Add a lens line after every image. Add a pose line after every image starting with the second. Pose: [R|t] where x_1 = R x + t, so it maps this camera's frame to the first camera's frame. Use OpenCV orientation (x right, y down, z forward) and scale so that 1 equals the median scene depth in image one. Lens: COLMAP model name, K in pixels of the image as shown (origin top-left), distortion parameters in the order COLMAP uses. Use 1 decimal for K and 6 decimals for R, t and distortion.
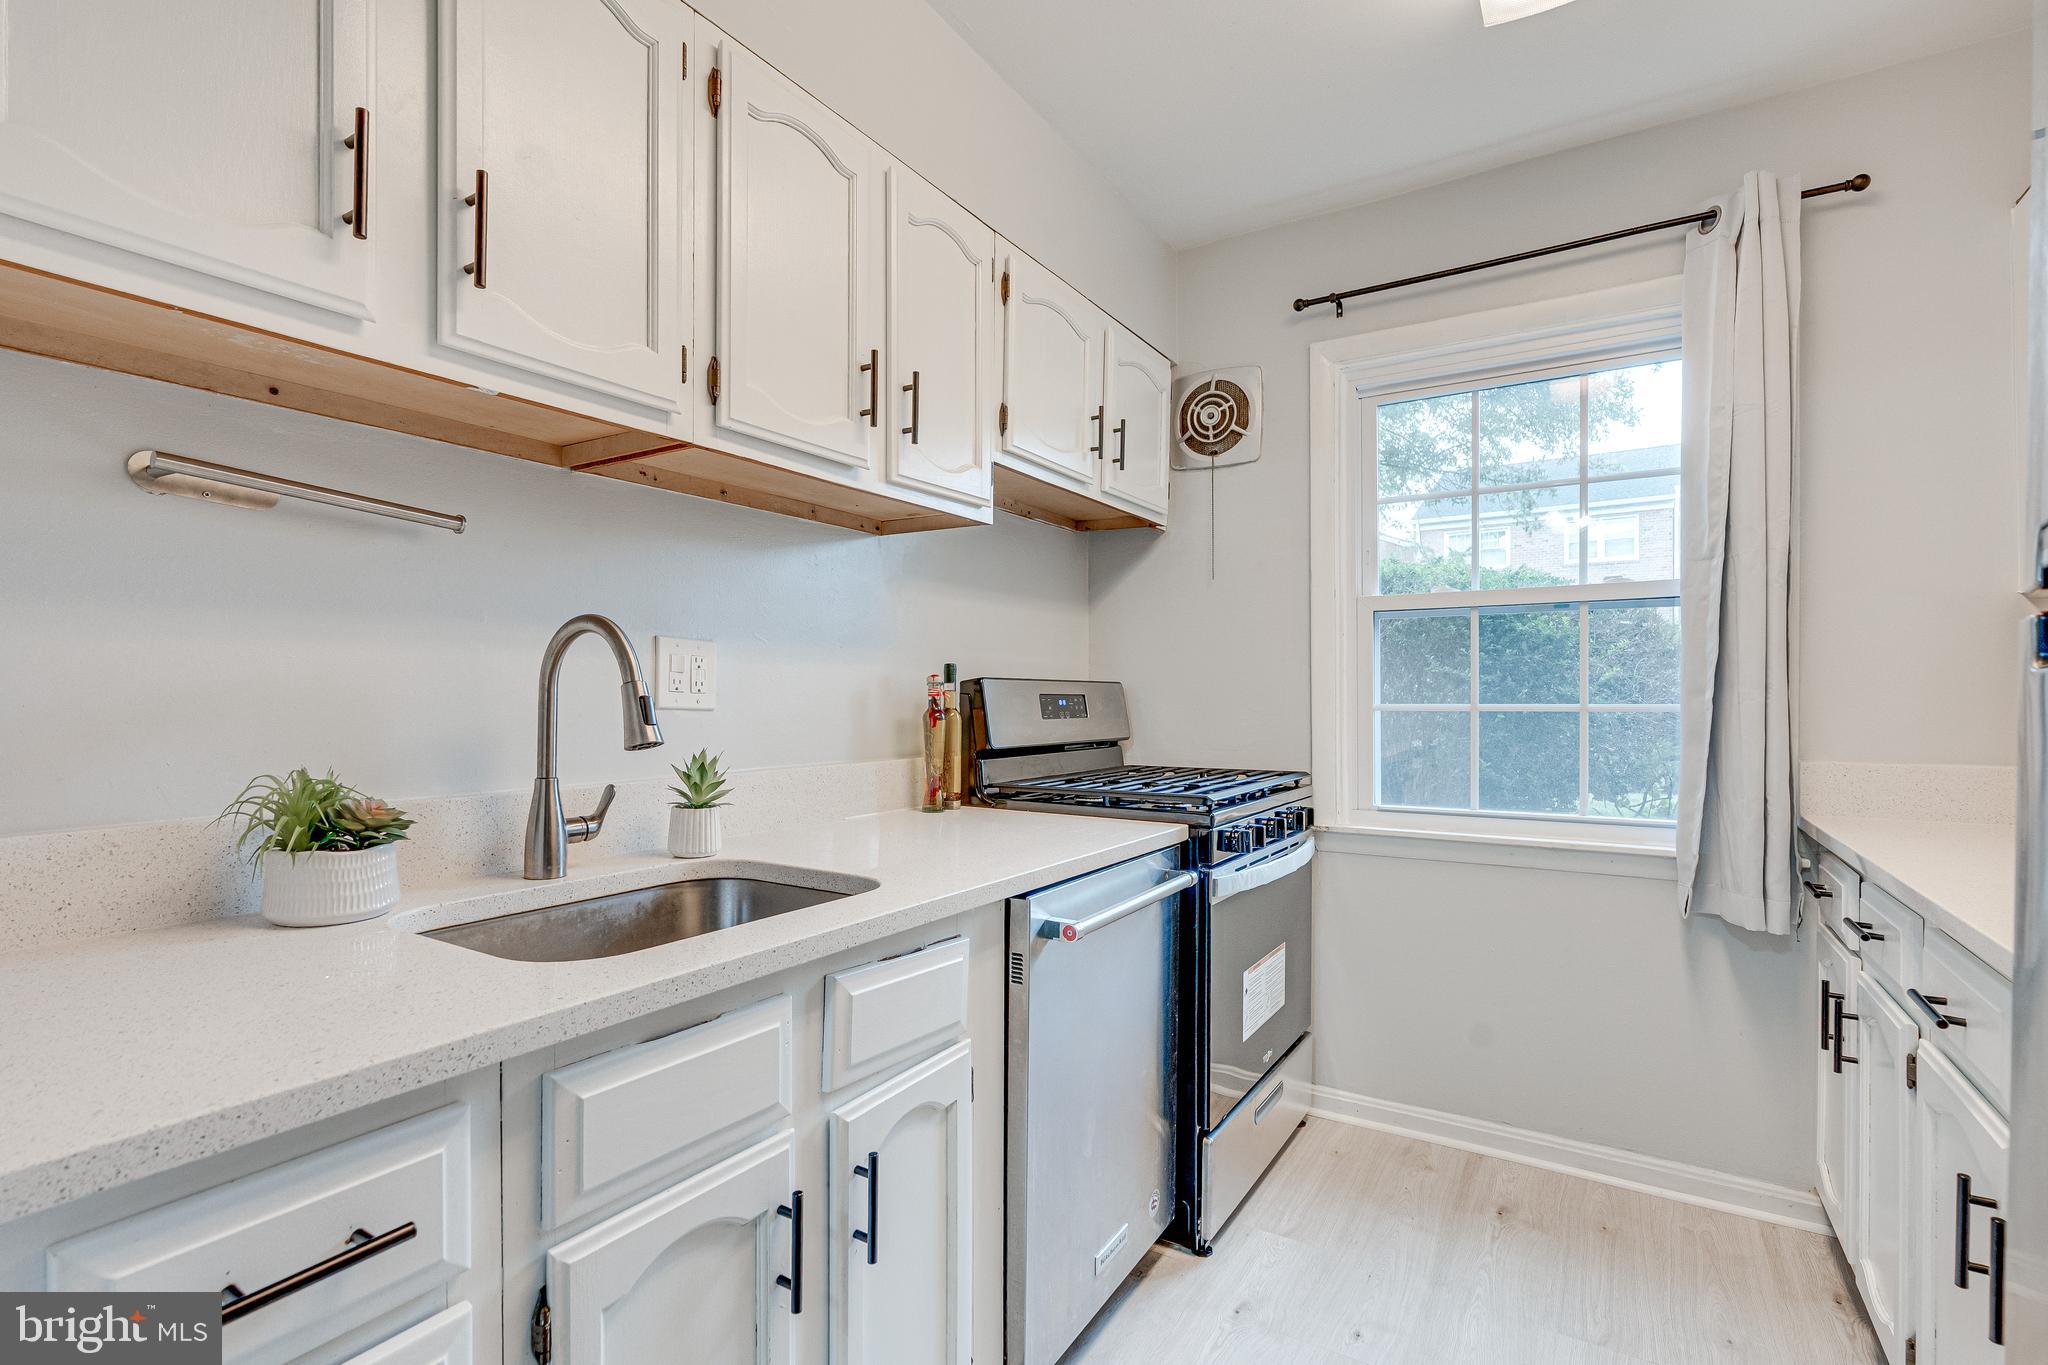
lens RADIAL K [[941.8, 0, 1011.0], [0, 941.8, 703.5], [0, 0, 1]] dist [-0.002025, 0.000890]
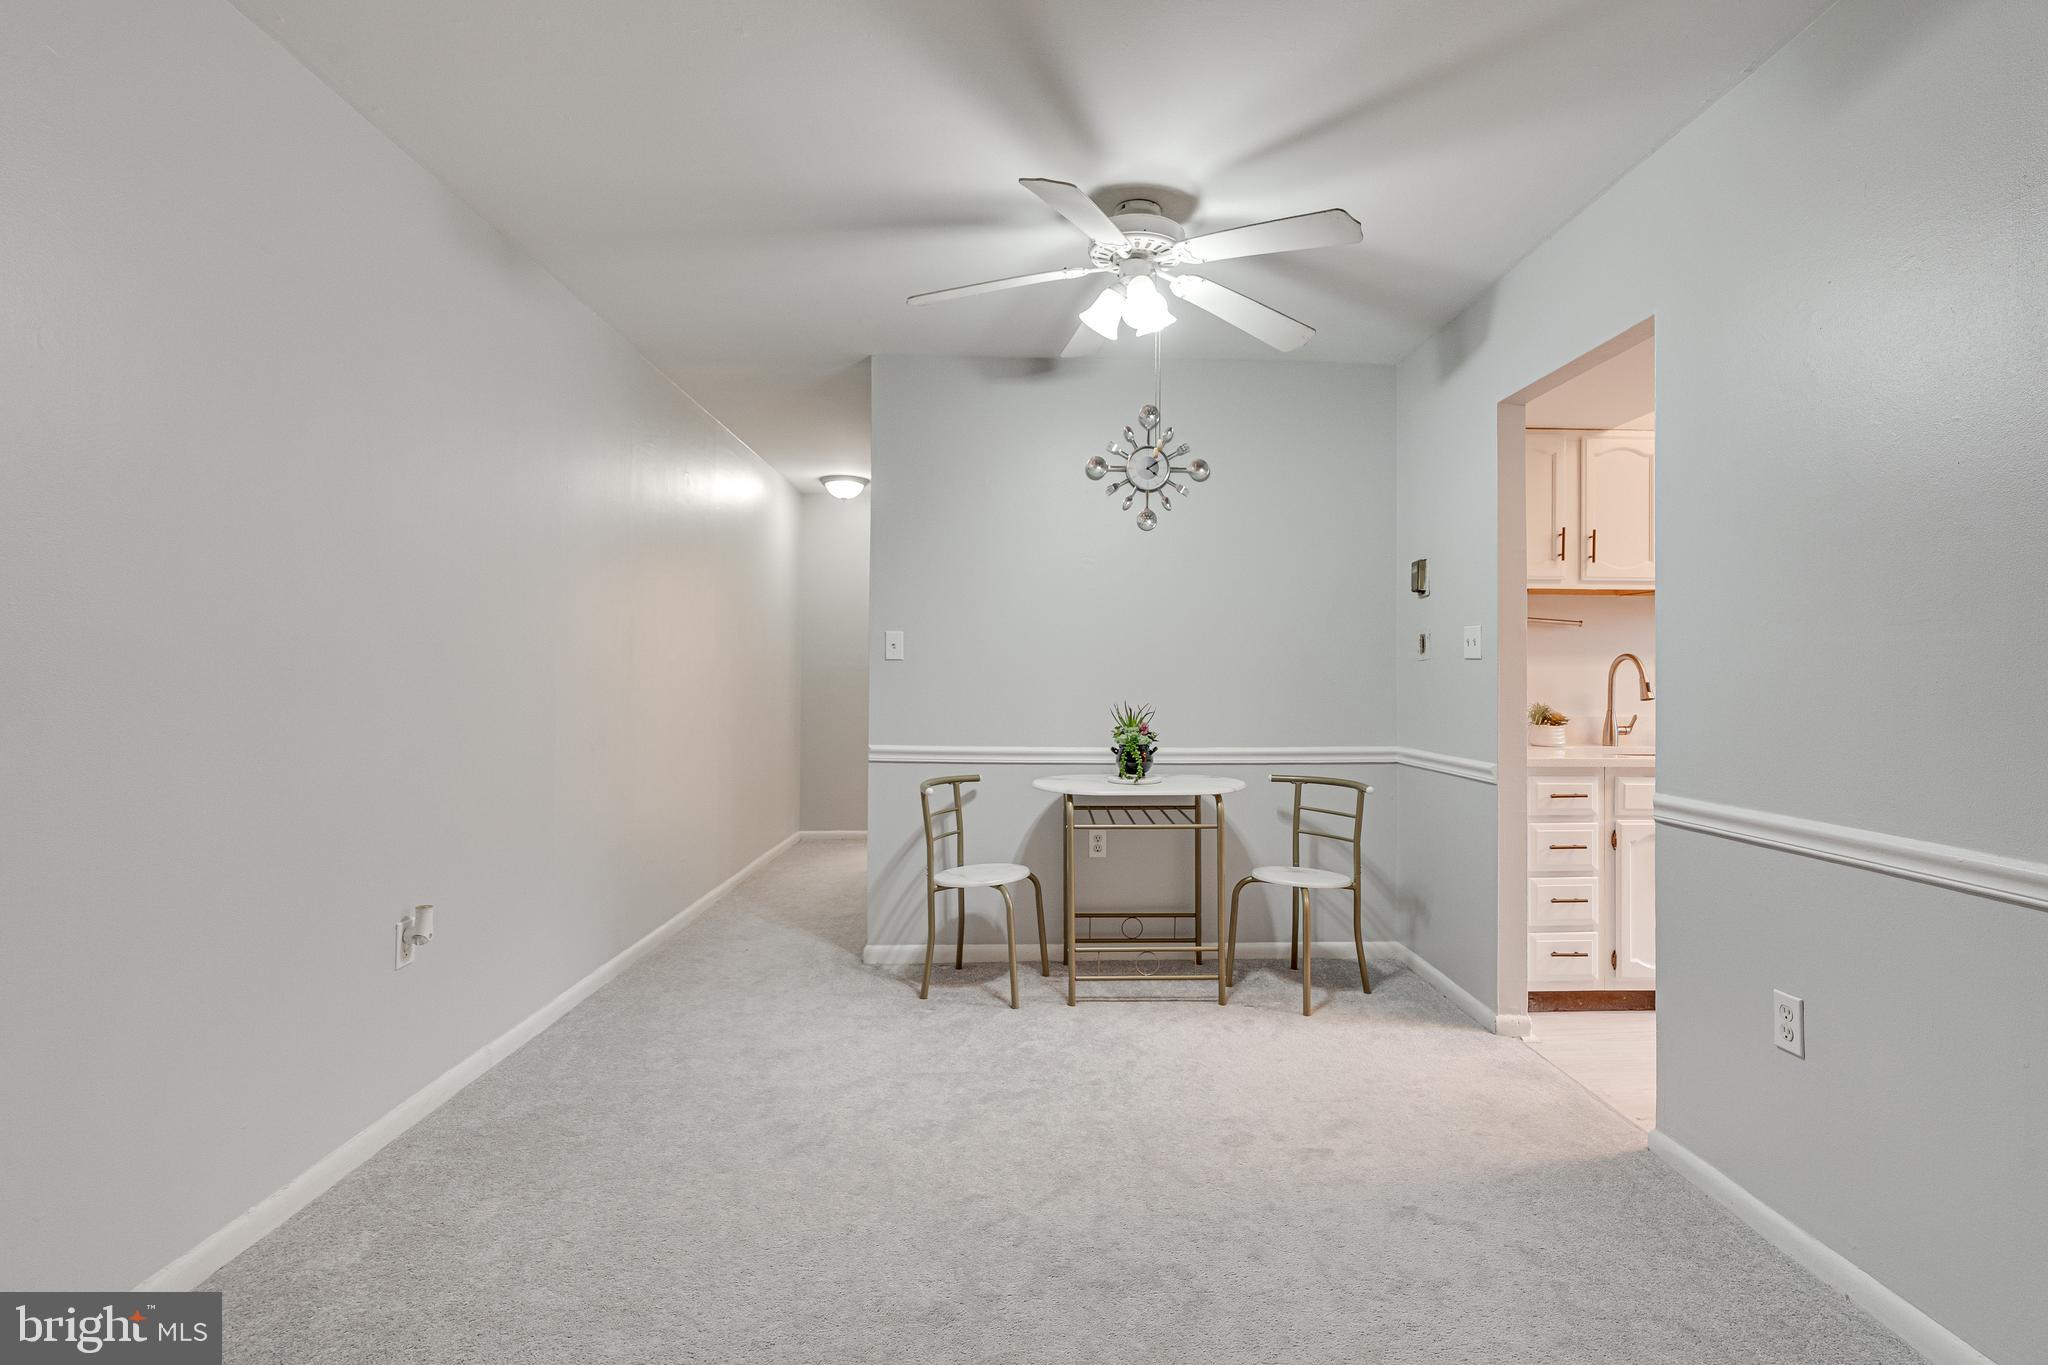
lens RADIAL K [[941.8, 0, 1040.2], [0, 941.8, 666.8], [0, 0, 1]] dist [-0.002025, 0.000890]
pose [[0.562655, -0.004980, -0.826677, 0.477691], [-0.015443, 0.999744, -0.016534, 0.010688], [0.826548, 0.022069, 0.562434, -1.090269]]
